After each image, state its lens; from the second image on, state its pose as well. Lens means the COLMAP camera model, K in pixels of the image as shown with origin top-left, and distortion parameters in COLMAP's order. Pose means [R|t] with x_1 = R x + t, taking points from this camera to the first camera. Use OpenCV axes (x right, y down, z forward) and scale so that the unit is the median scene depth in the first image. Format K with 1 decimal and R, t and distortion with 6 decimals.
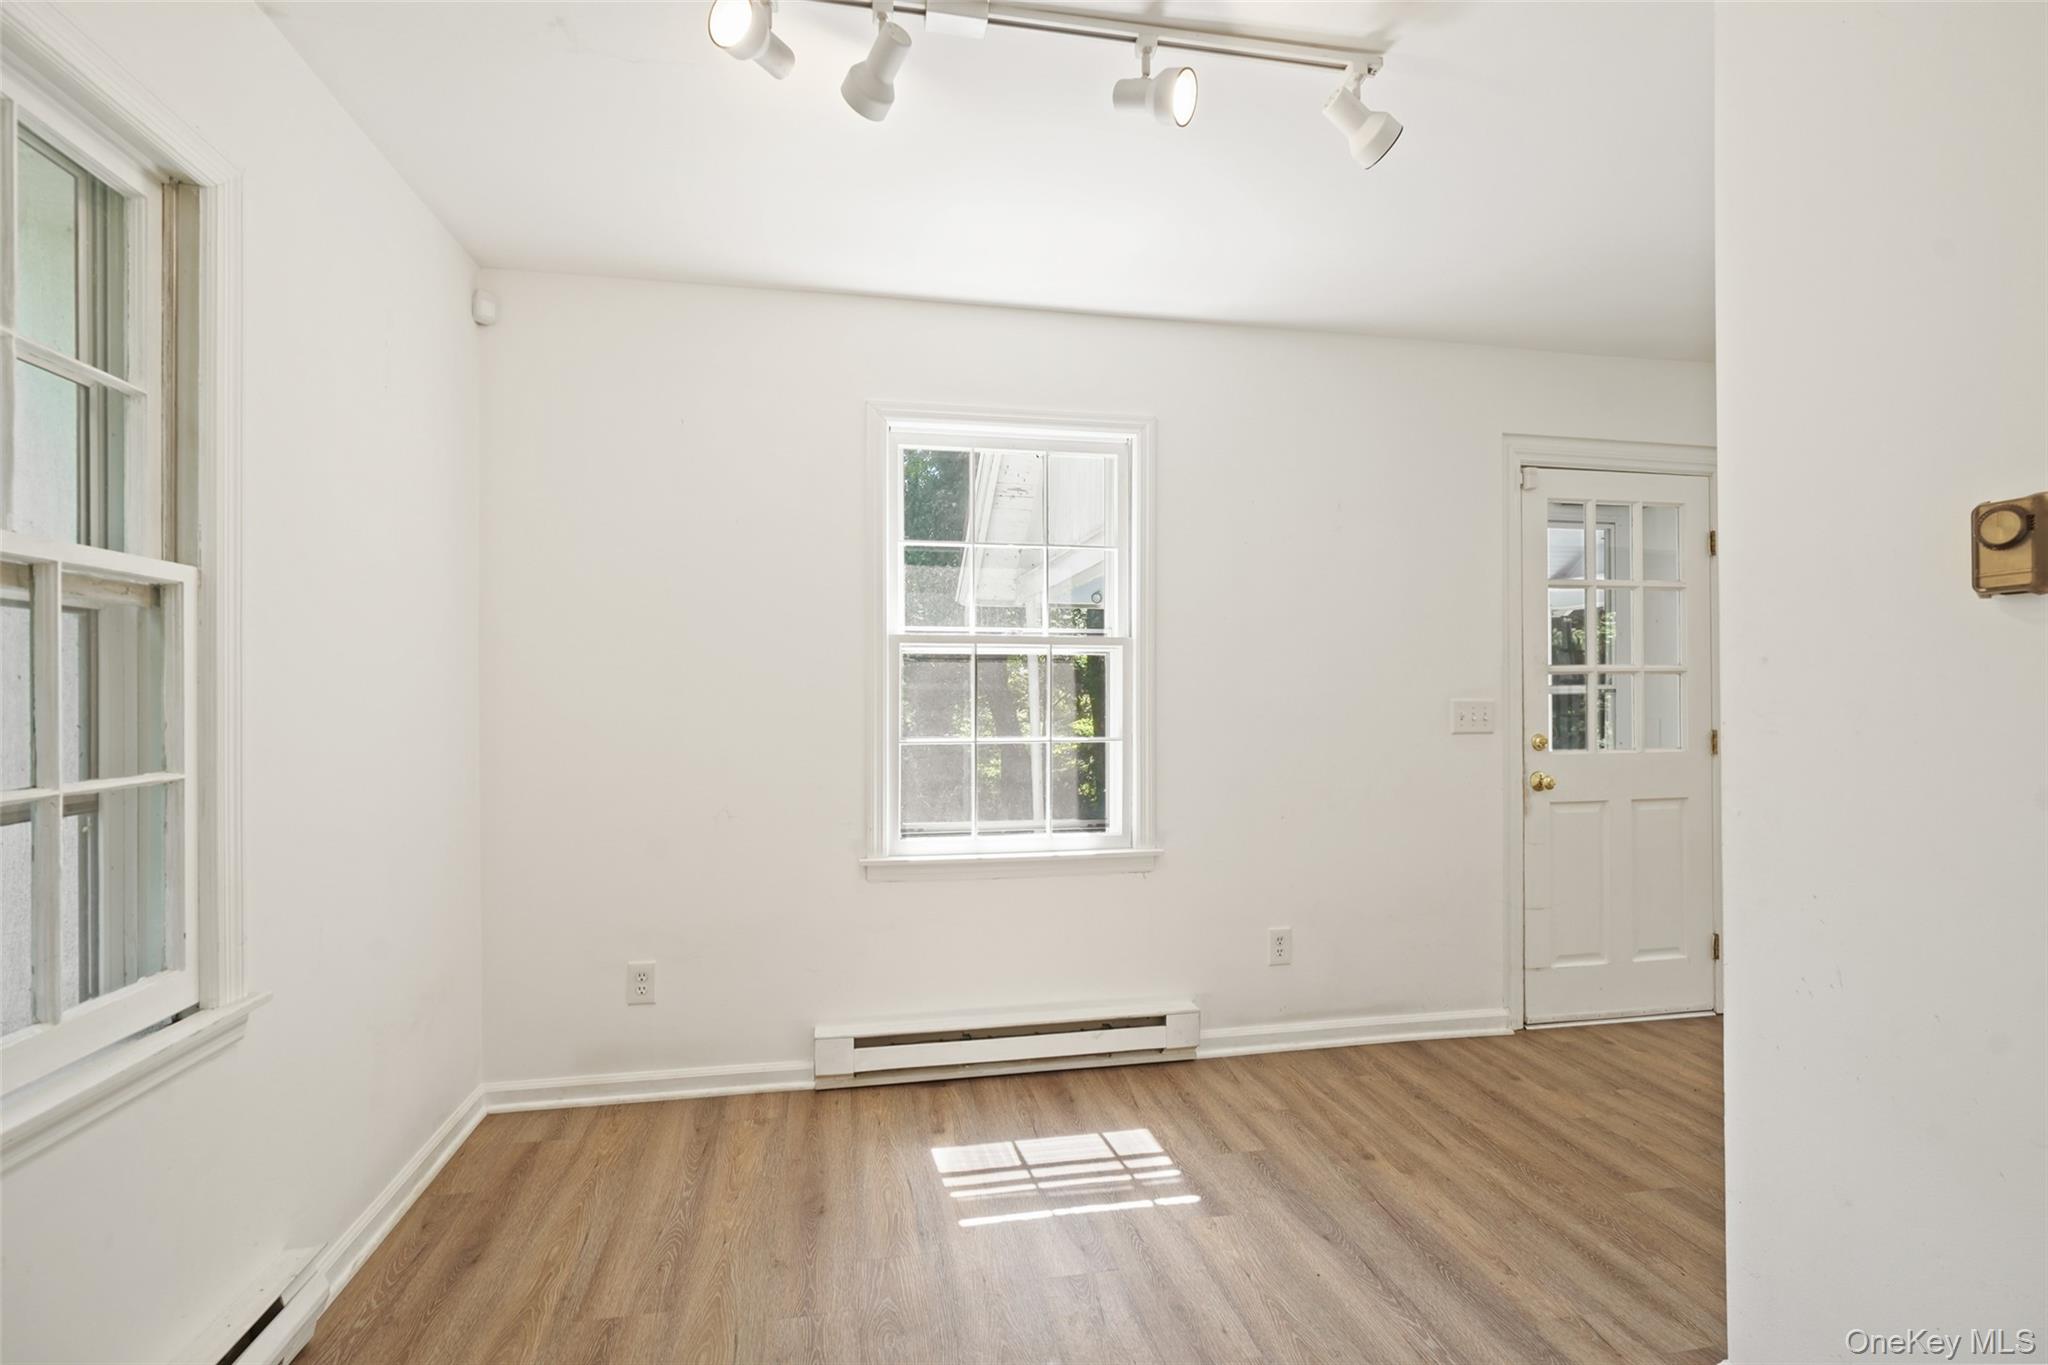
lens RADIAL K [[944.0, 0, 1024.0], [0, 944.0, 682.5], [0, 0, 1]] dist [-0.009201, 0.000032]
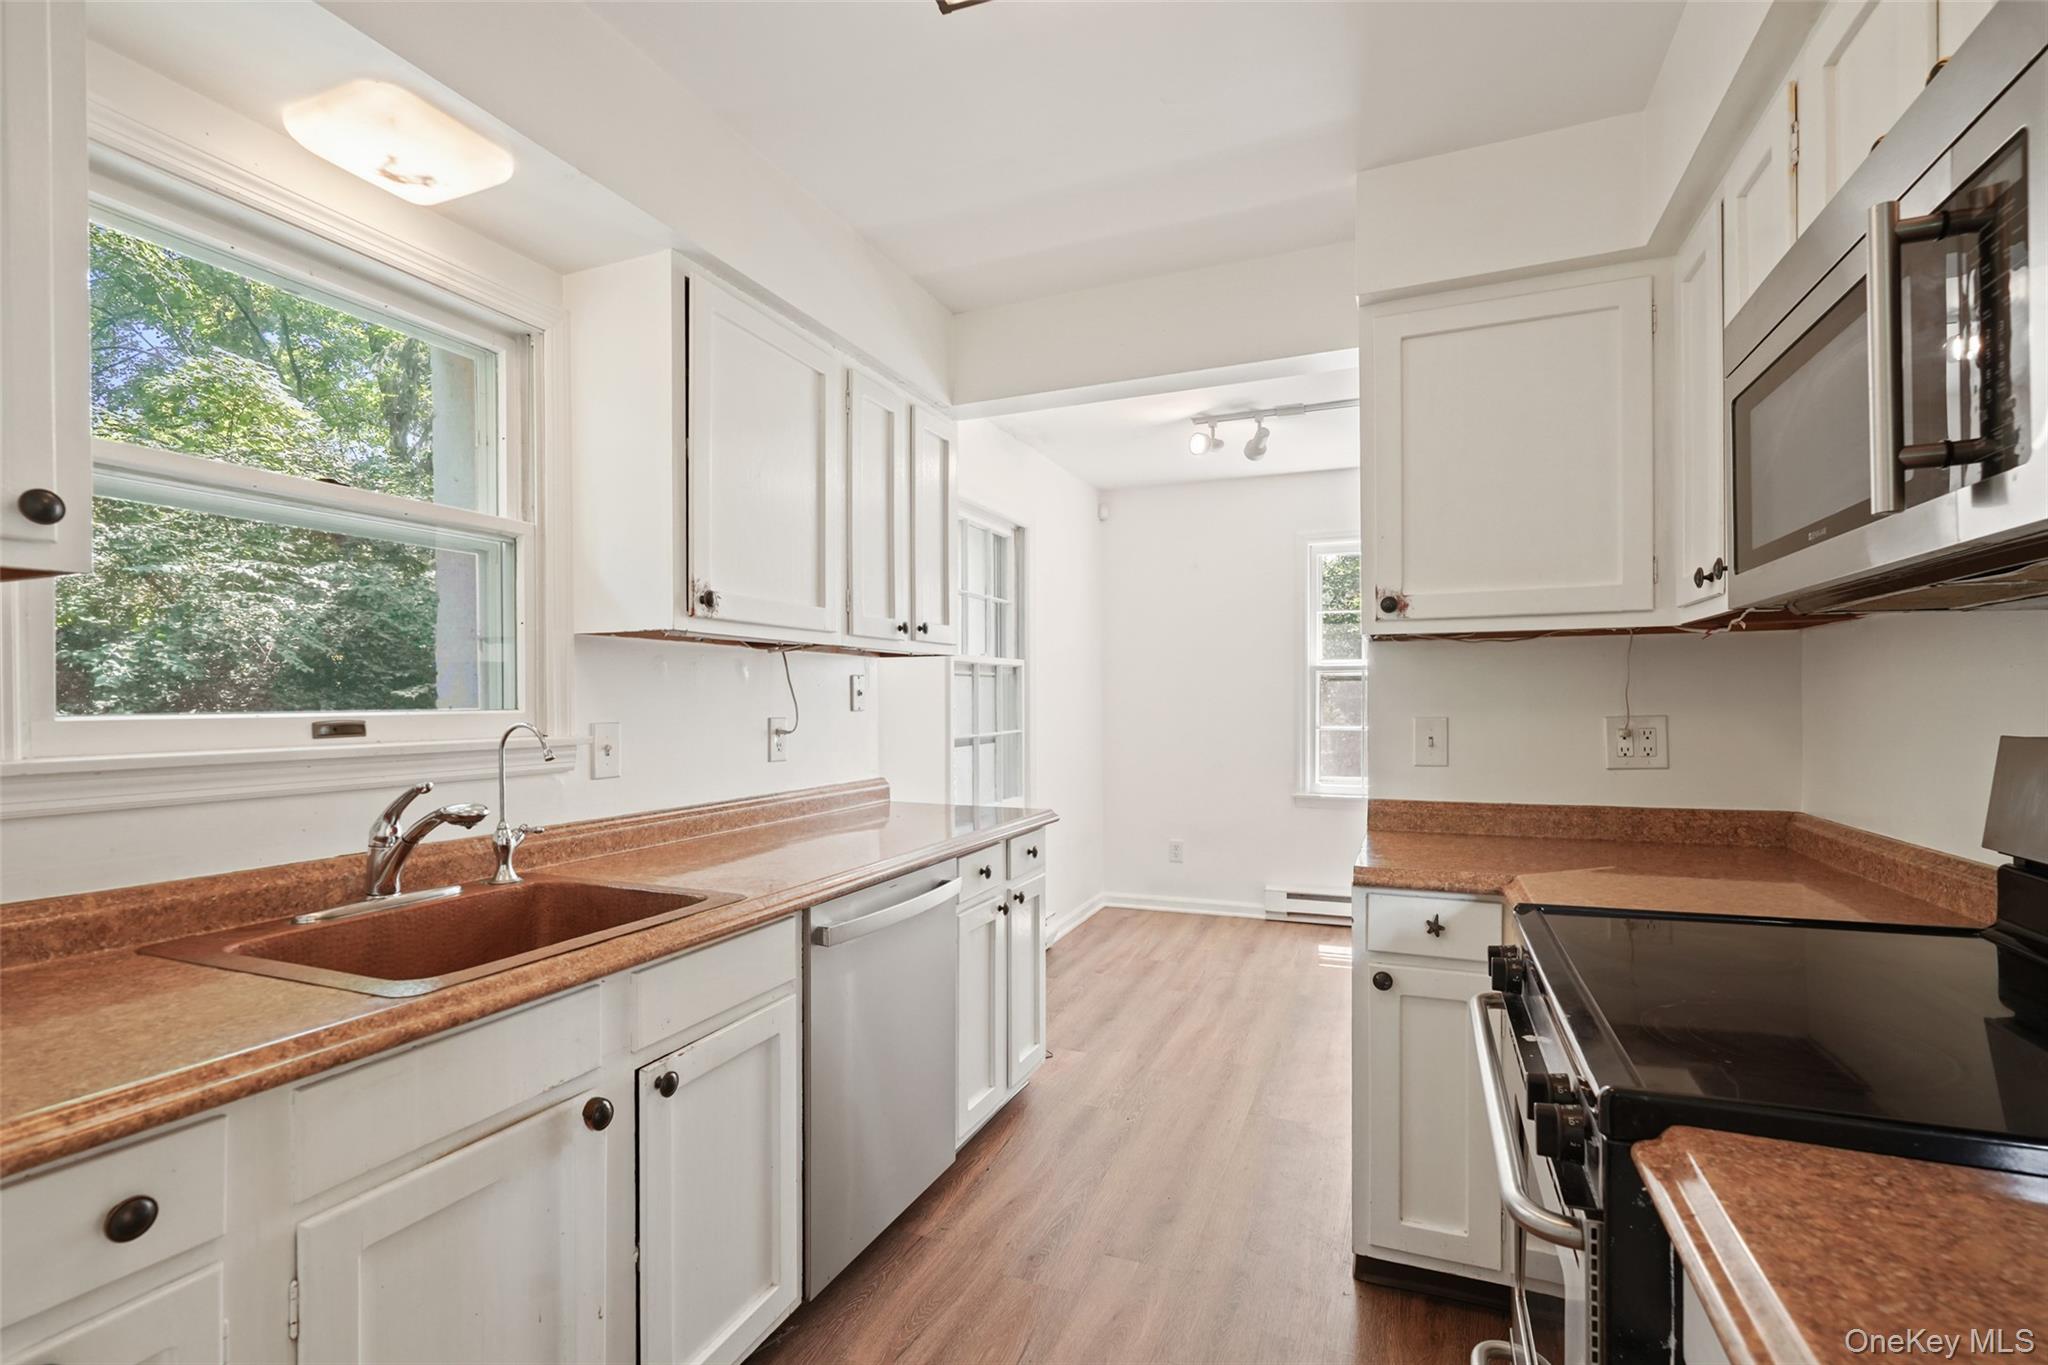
lens RADIAL K [[944.0, 0, 1024.0], [0, 944.0, 682.5], [0, 0, 1]] dist [-0.009201, 0.000032]
pose [[0.837896, 0.003331, -0.545820, 0.526039], [0.005208, 0.999887, 0.014098, -0.067828], [0.545805, -0.014655, 0.837784, -1.067975]]
